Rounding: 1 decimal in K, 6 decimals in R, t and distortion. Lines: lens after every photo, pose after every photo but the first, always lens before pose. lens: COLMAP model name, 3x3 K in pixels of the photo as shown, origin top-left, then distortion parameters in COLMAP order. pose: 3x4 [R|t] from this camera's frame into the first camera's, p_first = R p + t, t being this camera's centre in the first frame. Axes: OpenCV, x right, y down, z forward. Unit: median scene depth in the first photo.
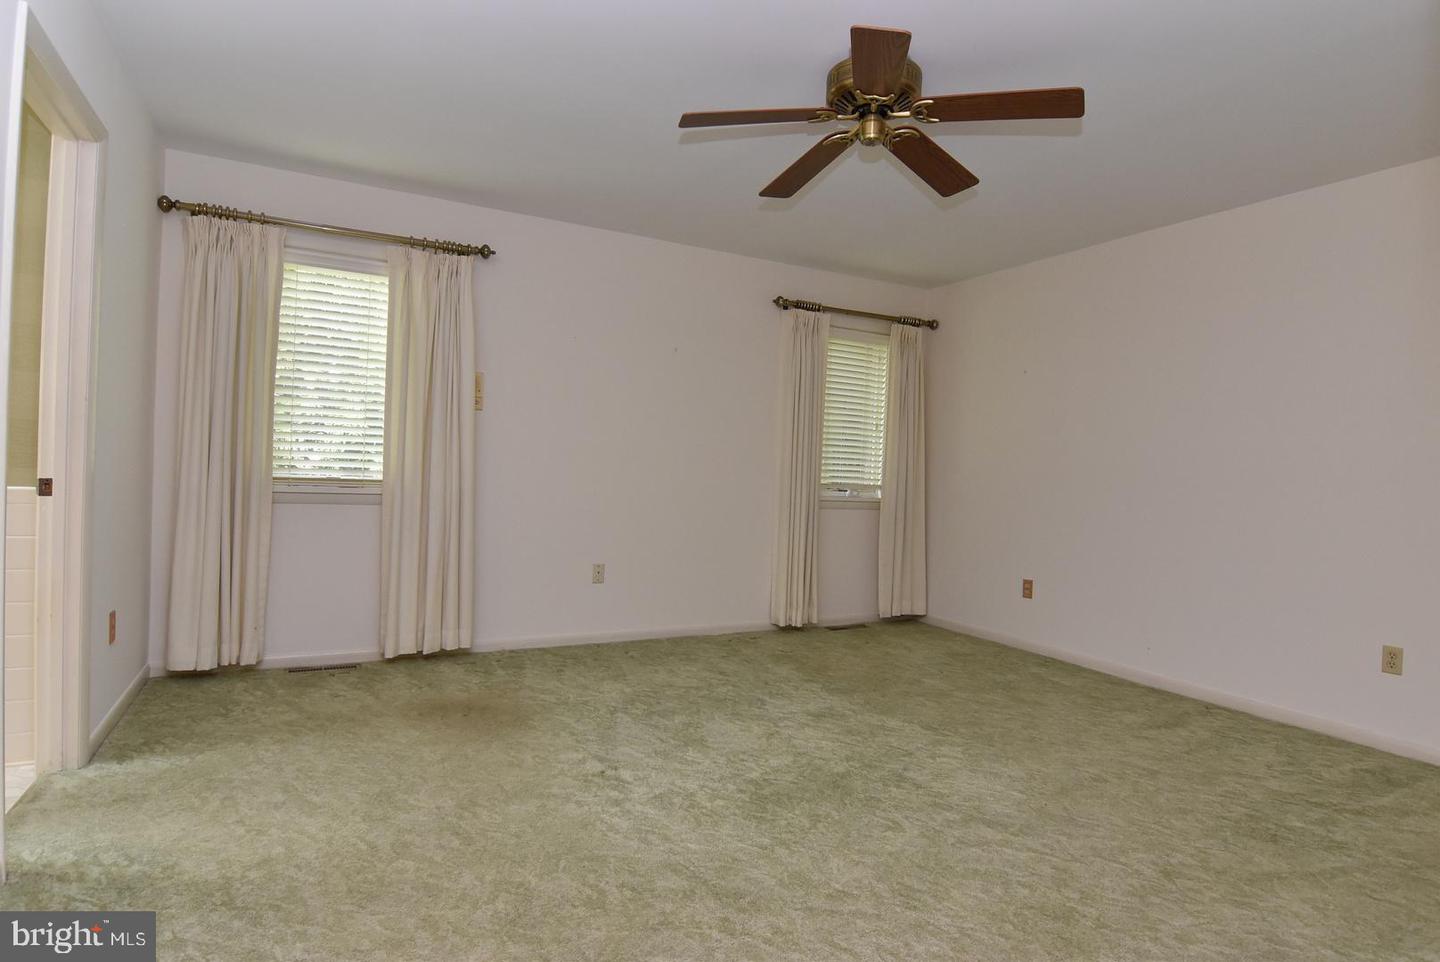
lens RADIAL K [[771.0, 0, 665.1], [0, 771.0, 486.9], [0, 0, 1]] dist [-0.028597, 0.000216]
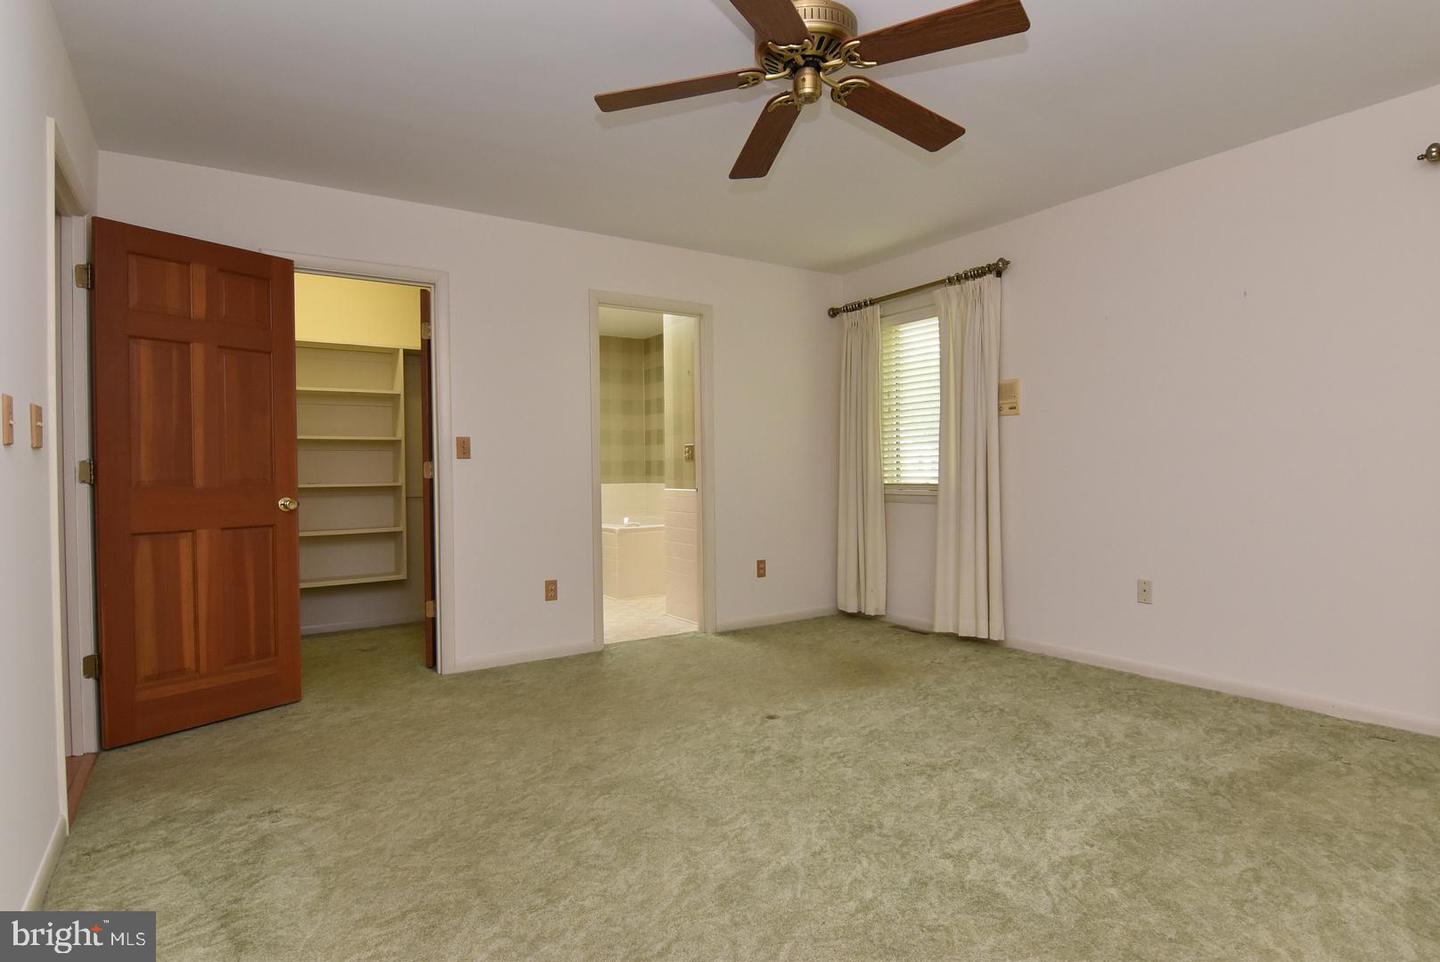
lens RADIAL K [[753.5, 0, 720.0], [0, 753.5, 481.0], [0, 0, 1]] dist [0.000108, -0.028666]
pose [[0.120682, -0.010189, -0.992639, 0.951037], [0.012842, 0.999880, -0.008702, -0.009891], [0.992608, -0.011697, 0.120799, 0.623828]]
